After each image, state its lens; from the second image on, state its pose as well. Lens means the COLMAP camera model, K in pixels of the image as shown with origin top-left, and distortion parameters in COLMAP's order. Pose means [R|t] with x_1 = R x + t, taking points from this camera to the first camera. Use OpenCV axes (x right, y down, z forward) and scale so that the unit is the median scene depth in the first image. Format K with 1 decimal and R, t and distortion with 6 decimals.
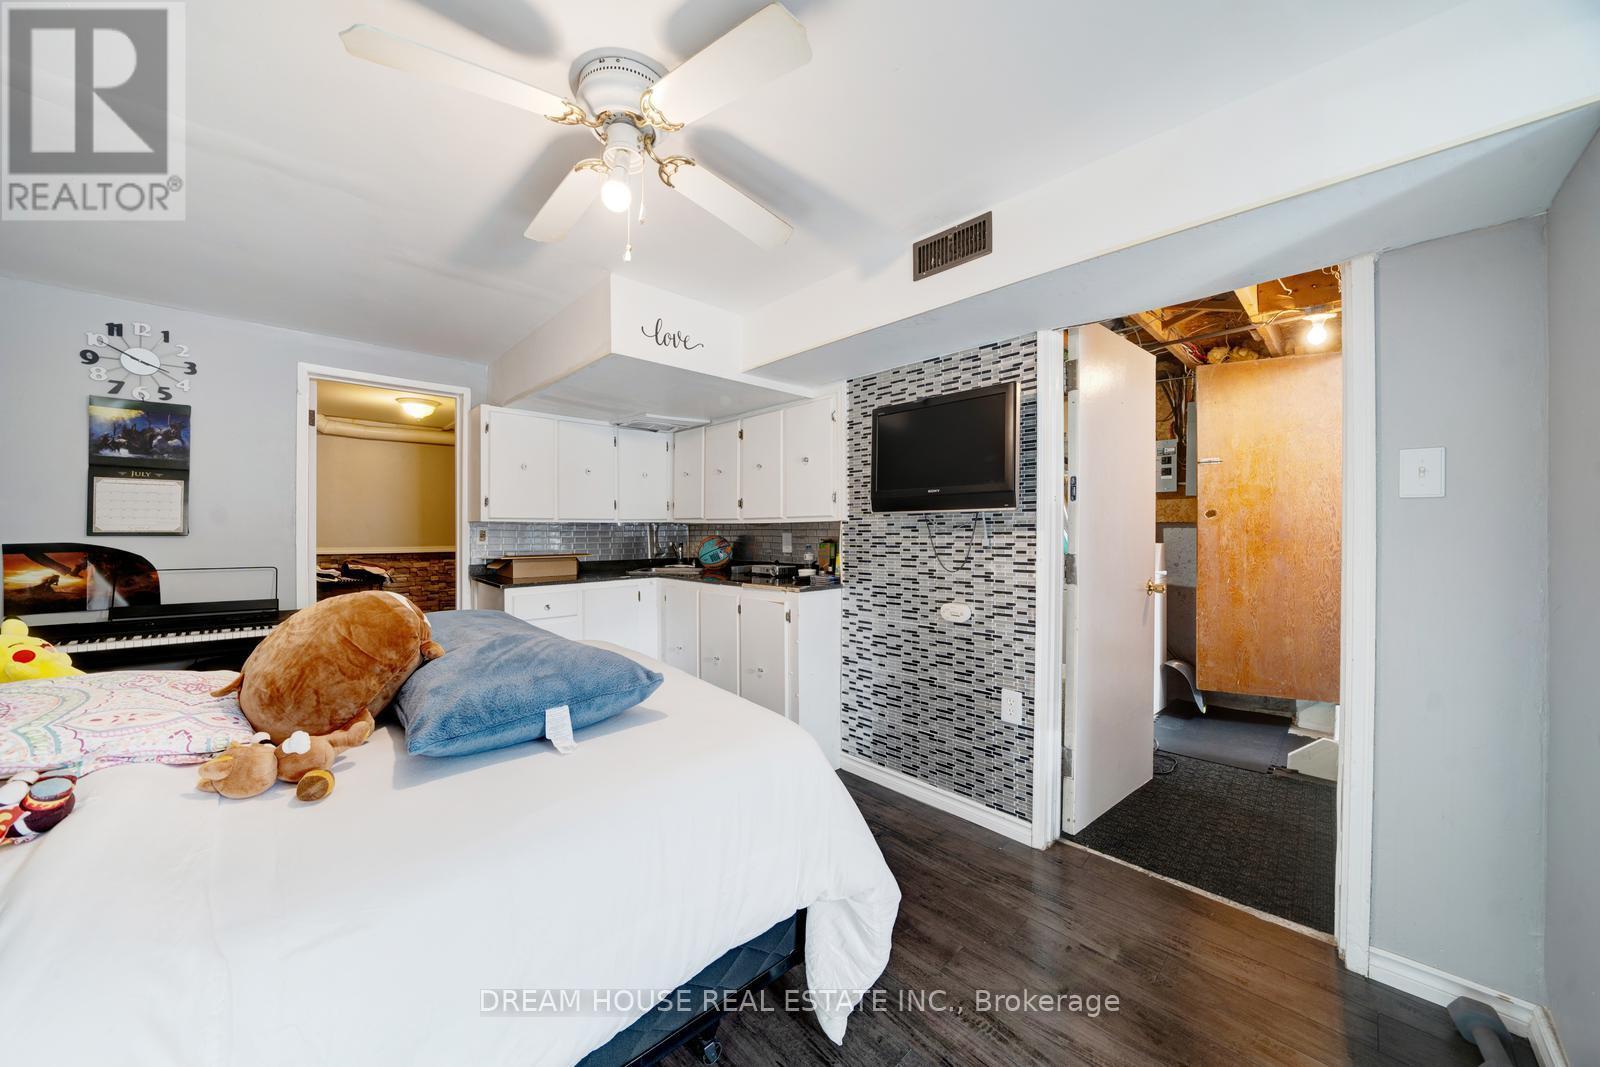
lens RADIAL K [[553.2, 0, 797.4], [0, 553.2, 527.7], [0, 0, 1]] dist [-0.030022, 0.004067]
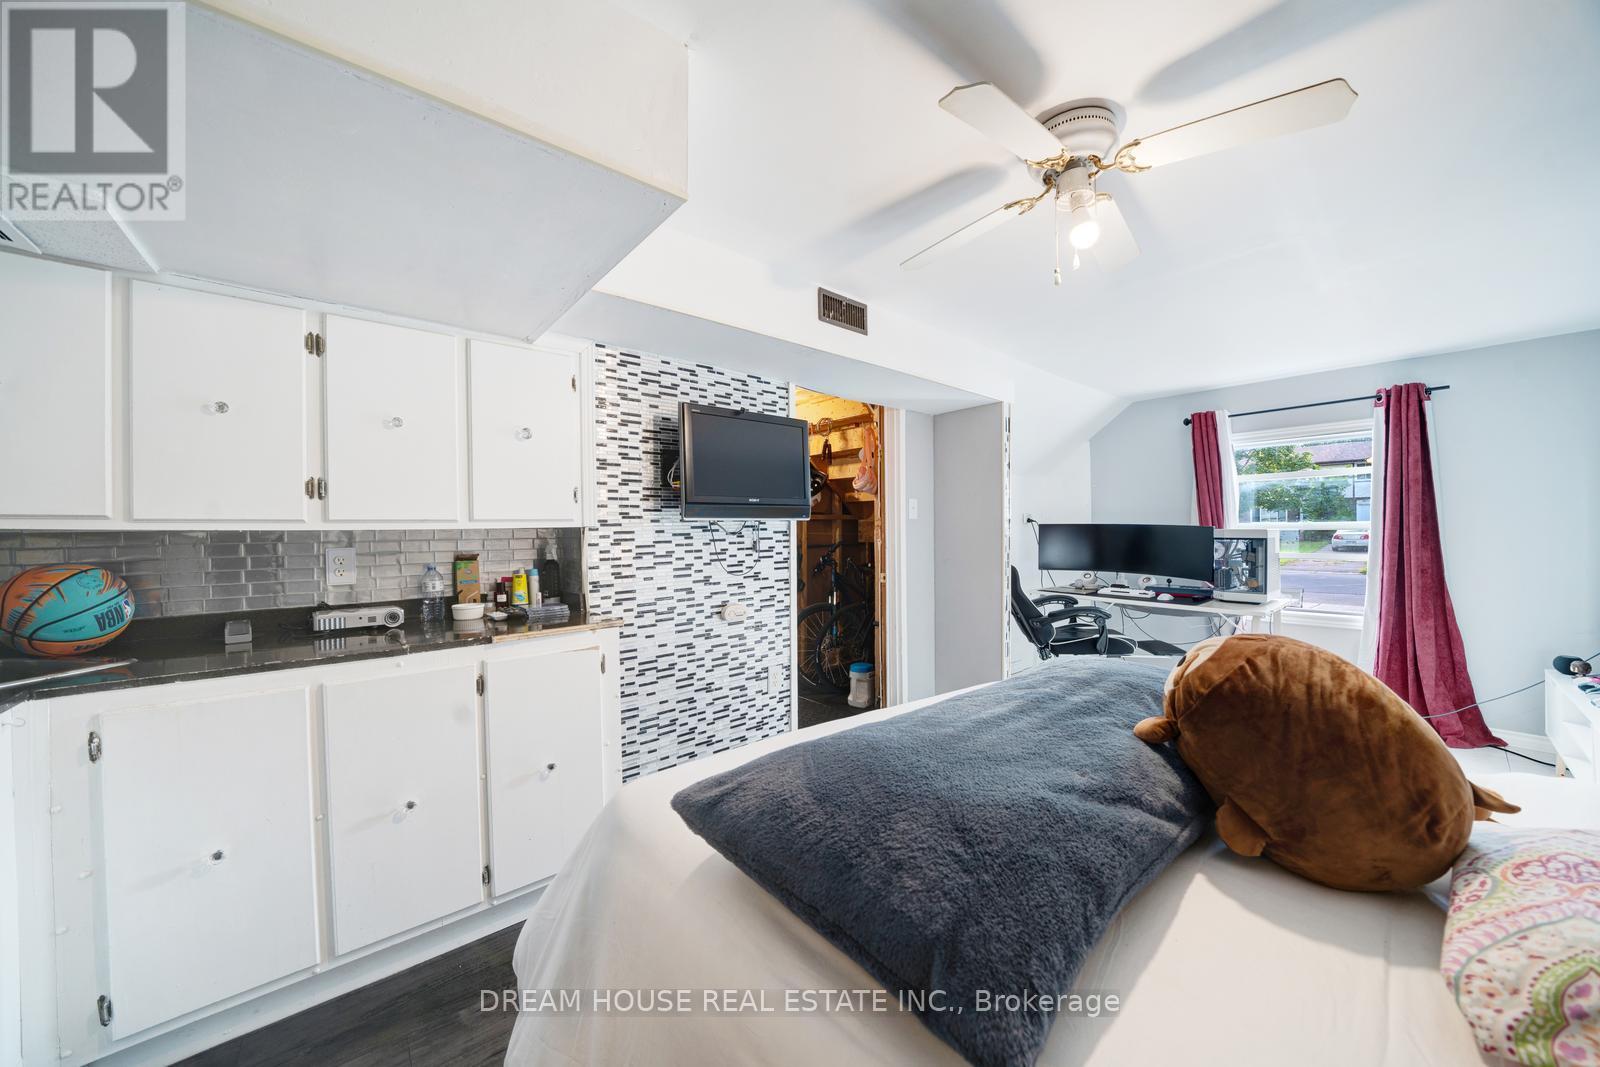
lens RADIAL K [[565.6, 0, 805.8], [0, 565.6, 537.2], [0, 0, 1]] dist [-0.022573, 0.000151]
pose [[0.053216, -0.011535, 0.998516, -0.742103], [0.008565, 0.999902, 0.011095, -0.004848], [-0.998546, 0.007962, 0.053309, 0.737293]]
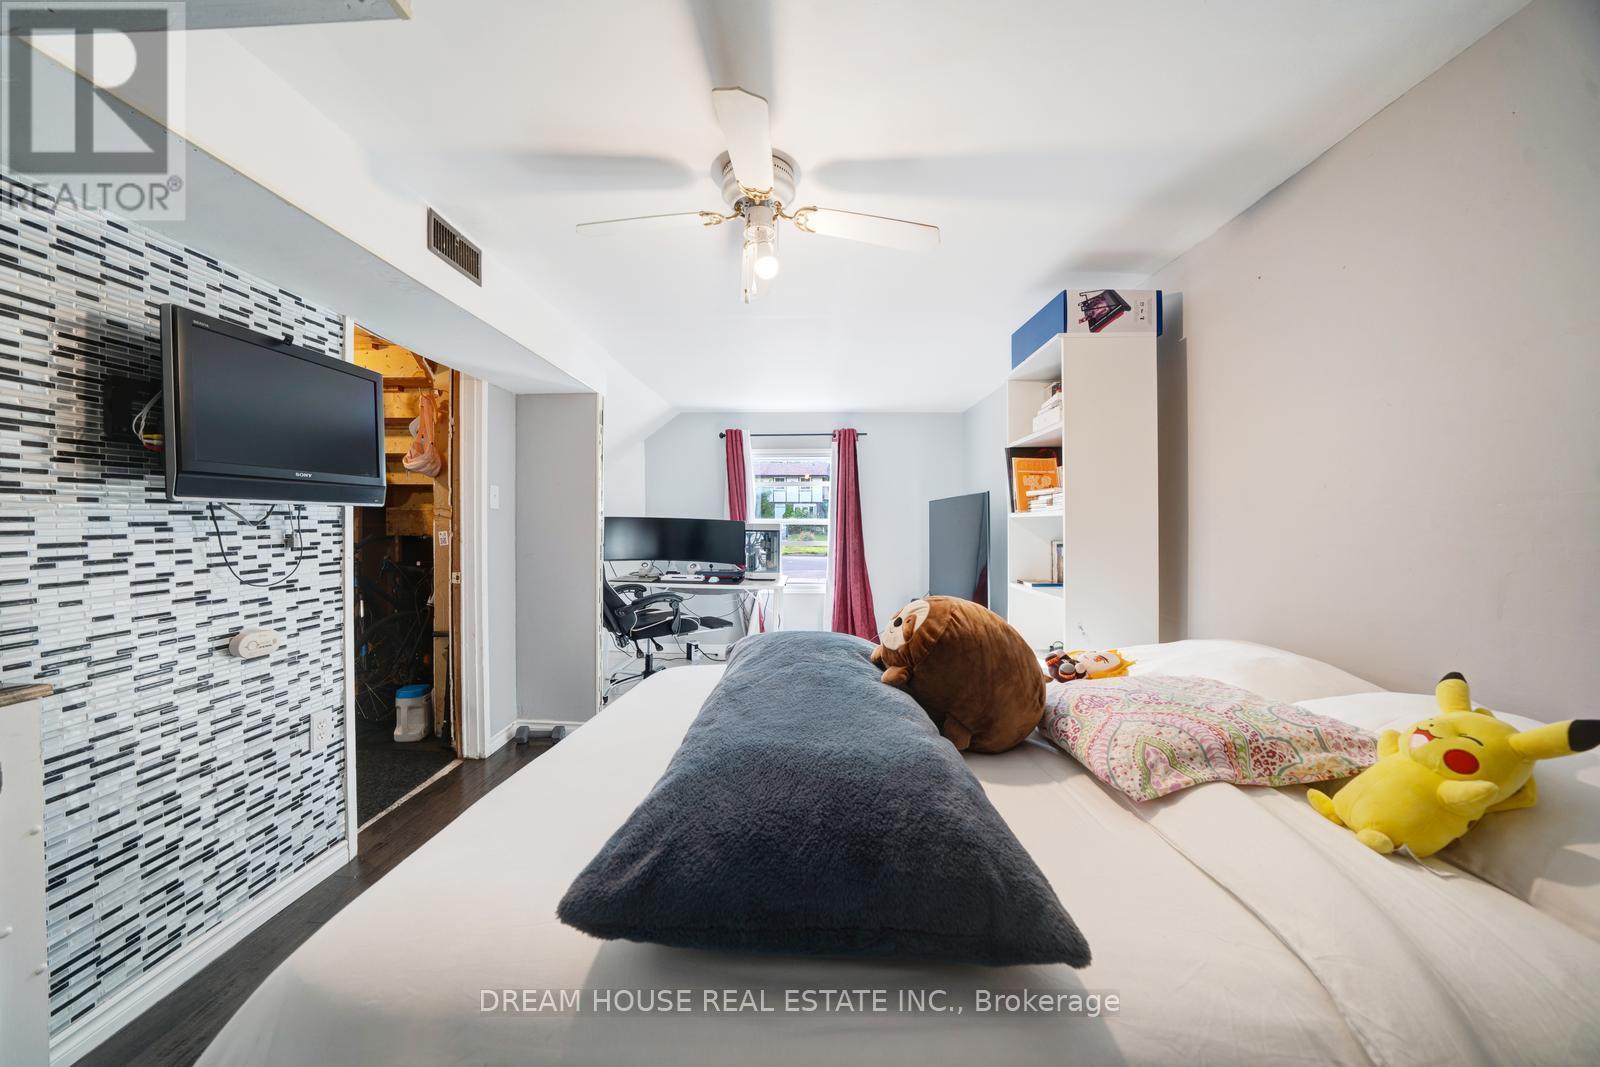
lens RADIAL K [[553.2, 0, 797.4], [0, 553.2, 527.7], [0, 0, 1]] dist [-0.030022, 0.004067]
pose [[-0.706159, -0.008845, 0.707998, -0.640193], [-0.002856, 0.999949, 0.009644, -0.004004], [-0.708048, 0.004788, -0.706148, 0.914922]]
